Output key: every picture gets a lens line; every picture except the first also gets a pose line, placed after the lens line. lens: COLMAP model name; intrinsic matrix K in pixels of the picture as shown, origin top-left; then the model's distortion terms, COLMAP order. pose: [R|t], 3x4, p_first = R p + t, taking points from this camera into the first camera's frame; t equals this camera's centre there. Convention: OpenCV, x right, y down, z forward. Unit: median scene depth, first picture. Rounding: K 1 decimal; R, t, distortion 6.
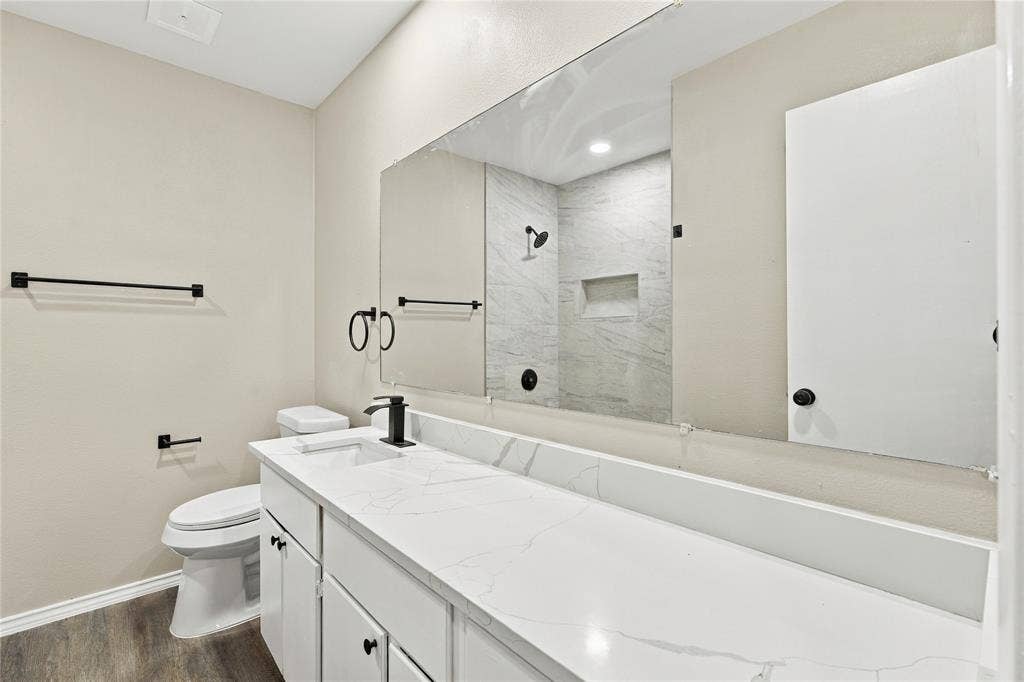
lens RADIAL K [[453.9, 0, 522.0], [0, 453.9, 336.2], [0, 0, 1]] dist [-0.010475, 0.001123]
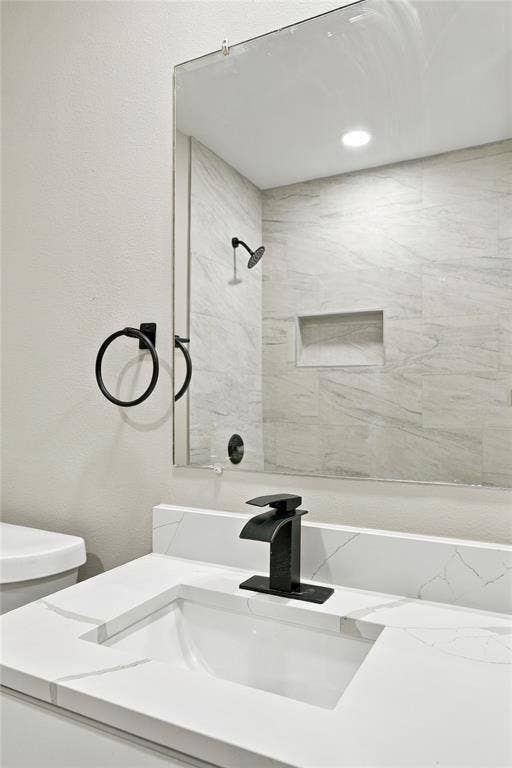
lens RADIAL K [[513.7, 0, 251.9], [0, 513.7, 388.5], [0, 0, 1]] dist [0.019190, -0.000566]
pose [[0.949717, 0.017629, 0.312614, -0.223126], [-0.013628, 0.999795, -0.014977, 0.011237], [-0.312814, 0.009964, 0.949762, 0.220170]]
